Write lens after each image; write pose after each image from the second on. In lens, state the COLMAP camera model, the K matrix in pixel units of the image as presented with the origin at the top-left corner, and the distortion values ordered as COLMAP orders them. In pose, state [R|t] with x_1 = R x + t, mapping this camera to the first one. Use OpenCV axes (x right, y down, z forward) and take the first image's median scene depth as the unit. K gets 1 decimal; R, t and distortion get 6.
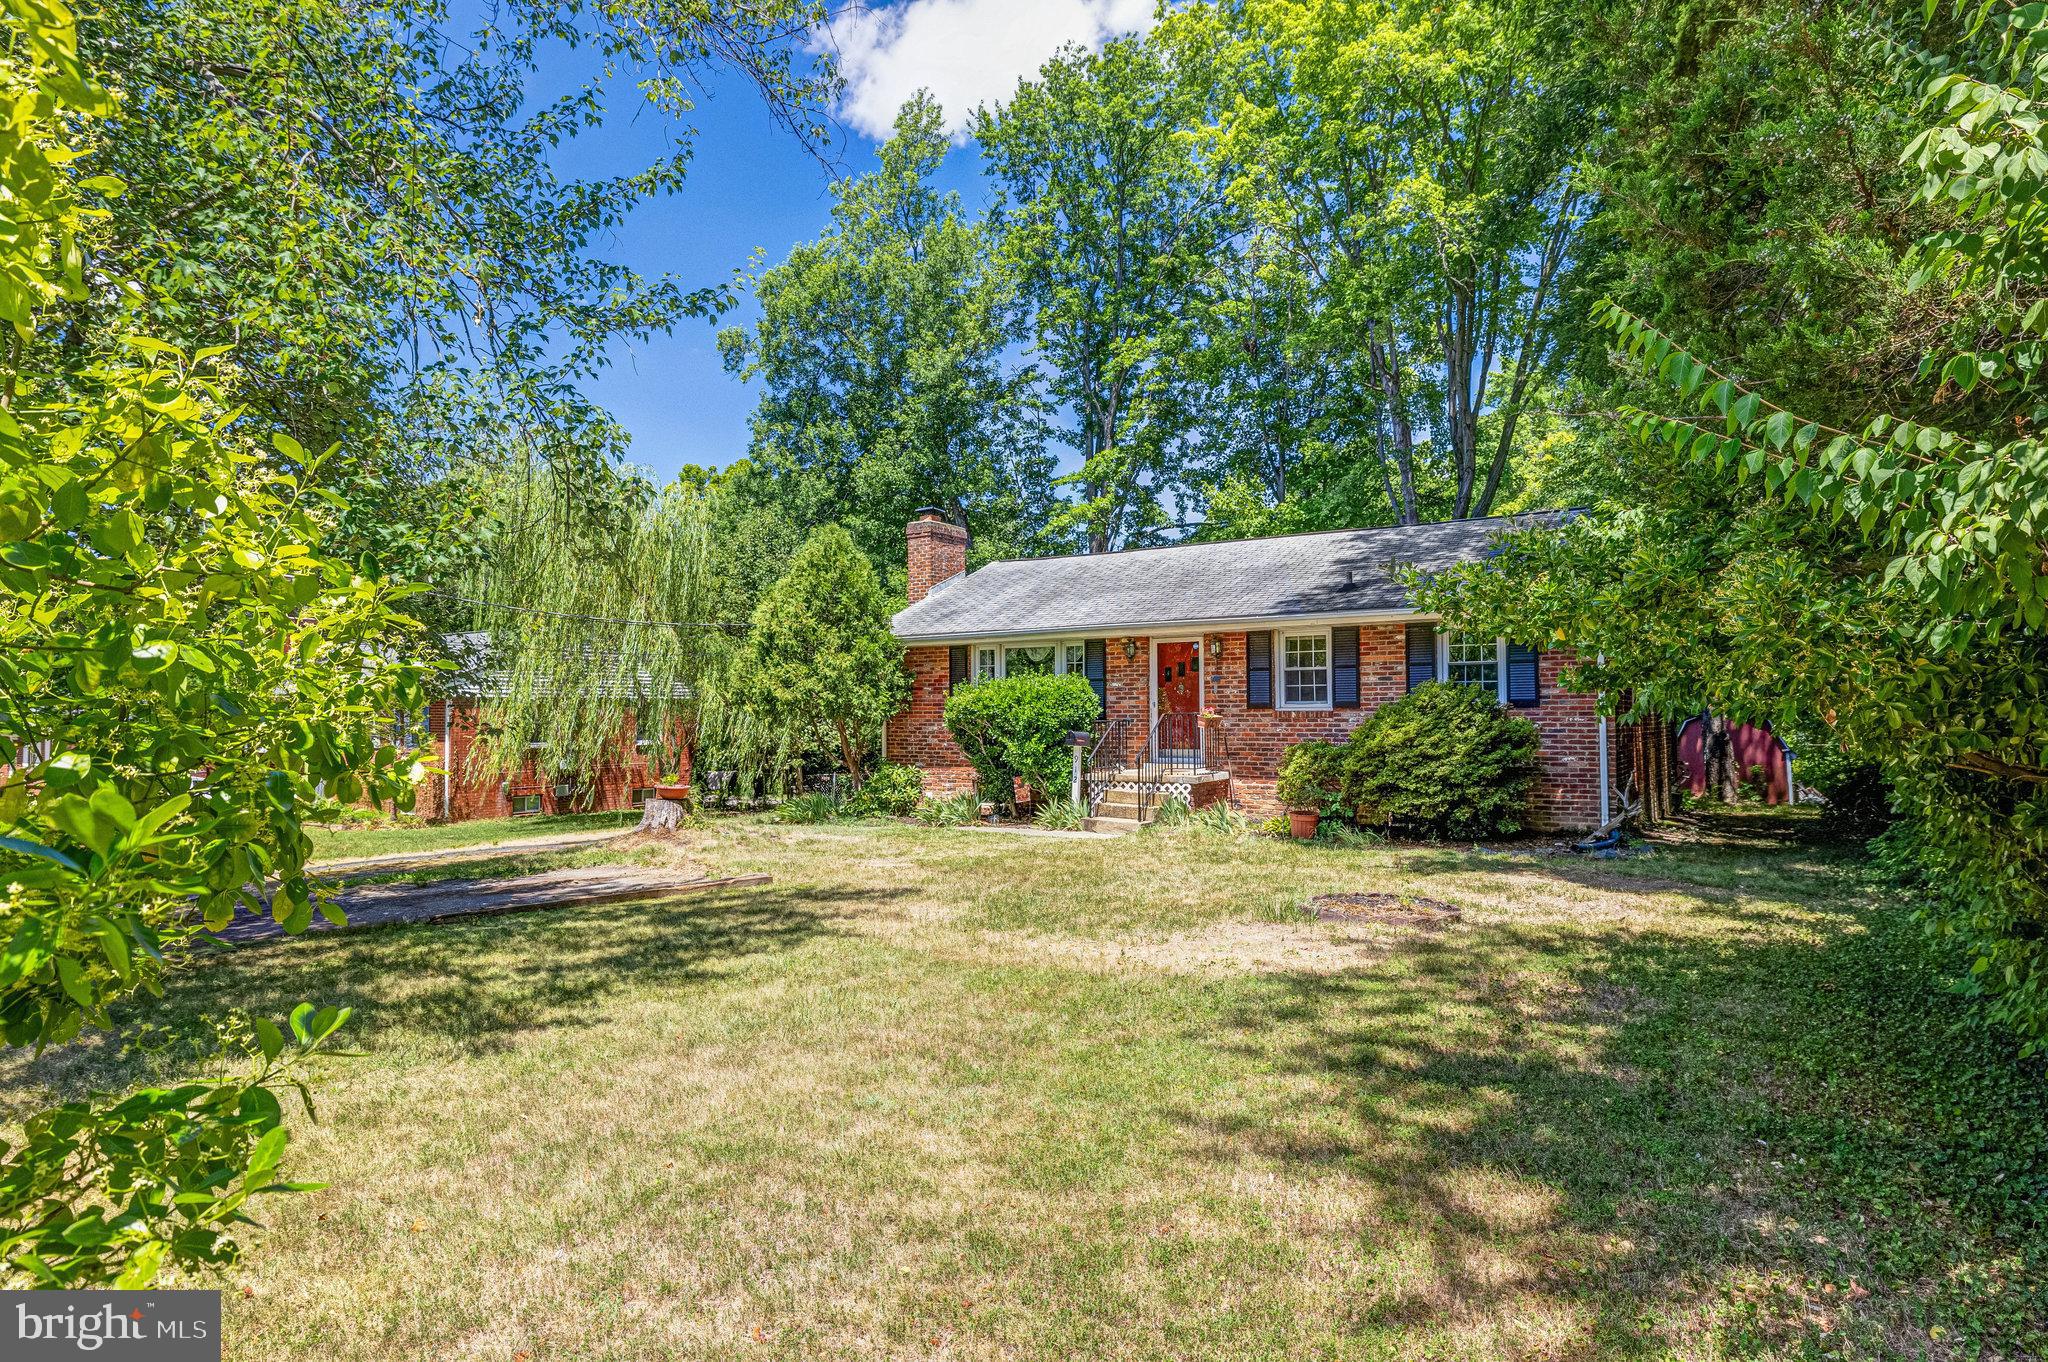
lens RADIAL K [[1079.7, 0, 1024.0], [0, 1079.7, 681.0], [0, 0, 1]] dist [0.000354, -0.000938]
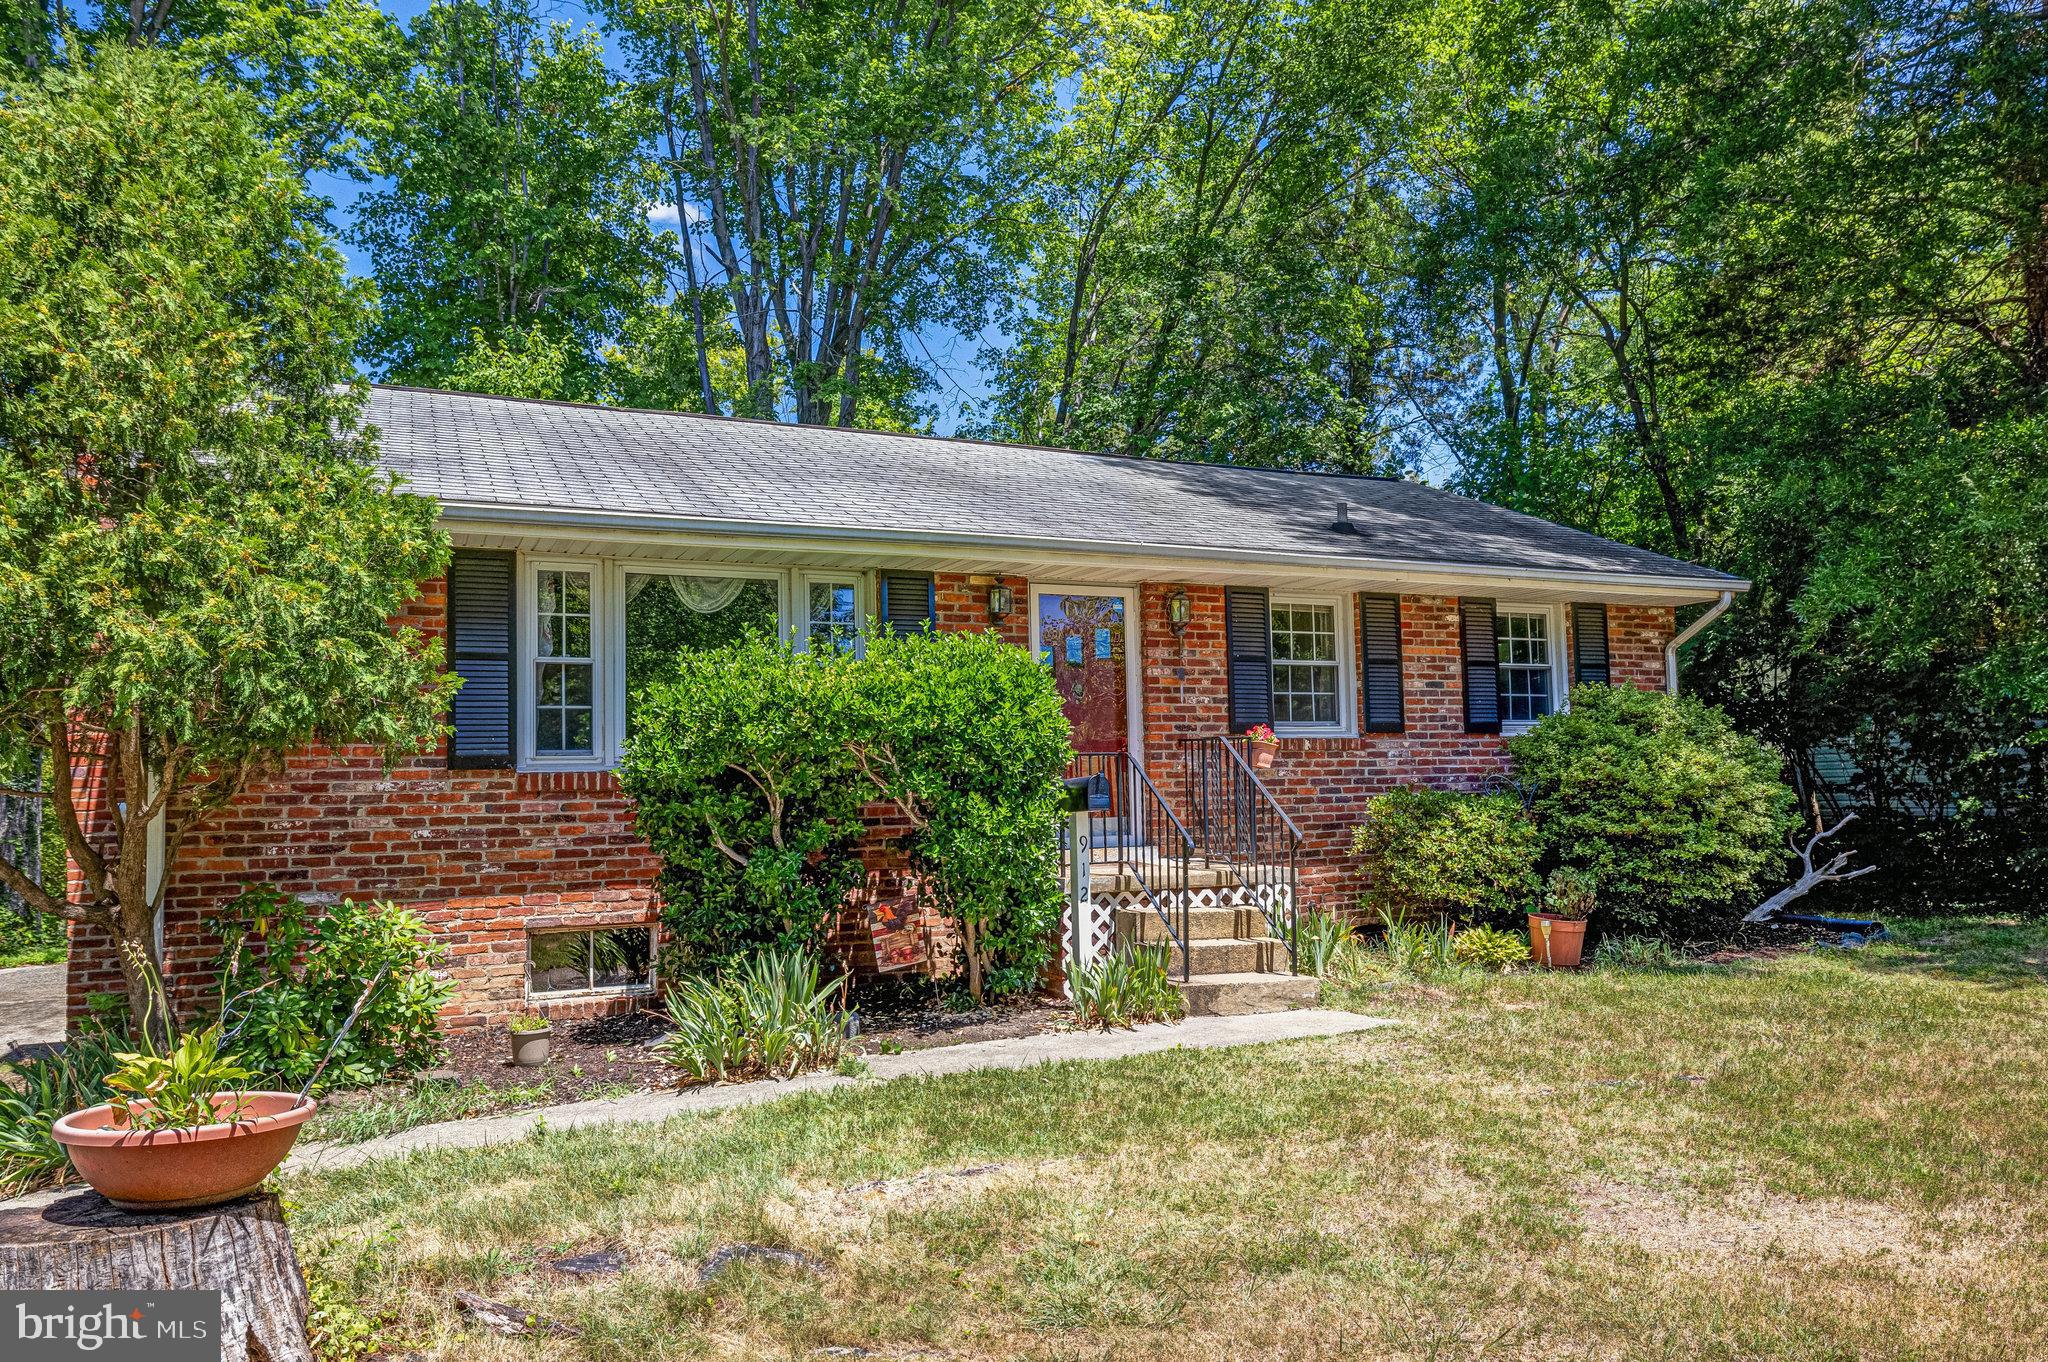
lens RADIAL K [[1353.5, 0, 979.0], [0, 1353.5, 677.7], [0, 0, 1]] dist [-0.003280, 0.000074]
pose [[0.550195, 0.061424, 0.832774, -0.403966], [-0.011635, 0.997758, -0.065906, 0.043376], [-0.834955, 0.026571, 0.549676, 0.745678]]
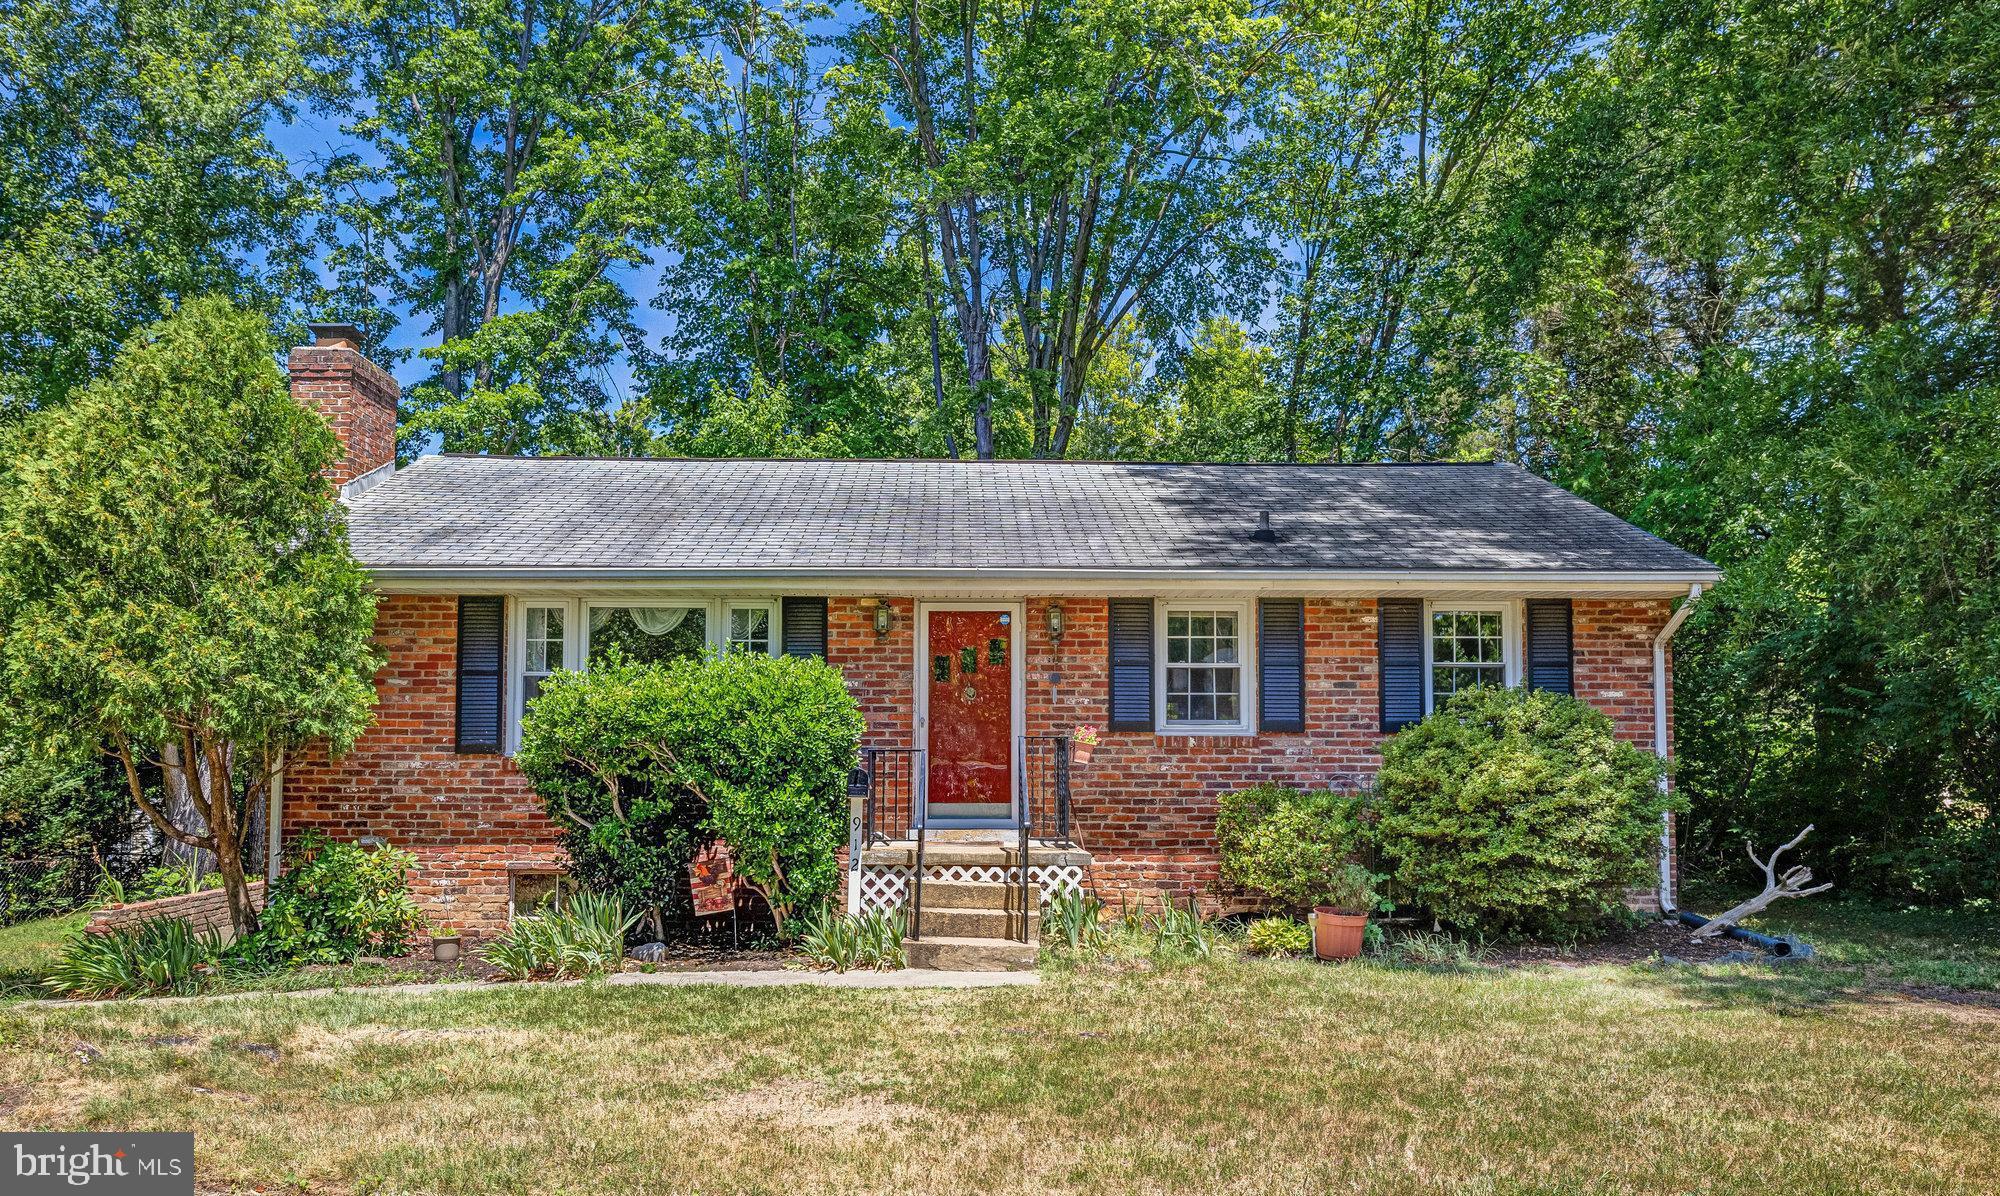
lens RADIAL K [[1390.5, 0, 936.4], [0, 1390.5, 672.6], [0, 0, 1]] dist [-0.005690, -0.001803]
pose [[0.835187, 0.043402, 0.548250, -0.278328], [-0.025112, 0.998851, -0.040818, 0.027146], [-0.549392, 0.020323, 0.835318, 0.432887]]
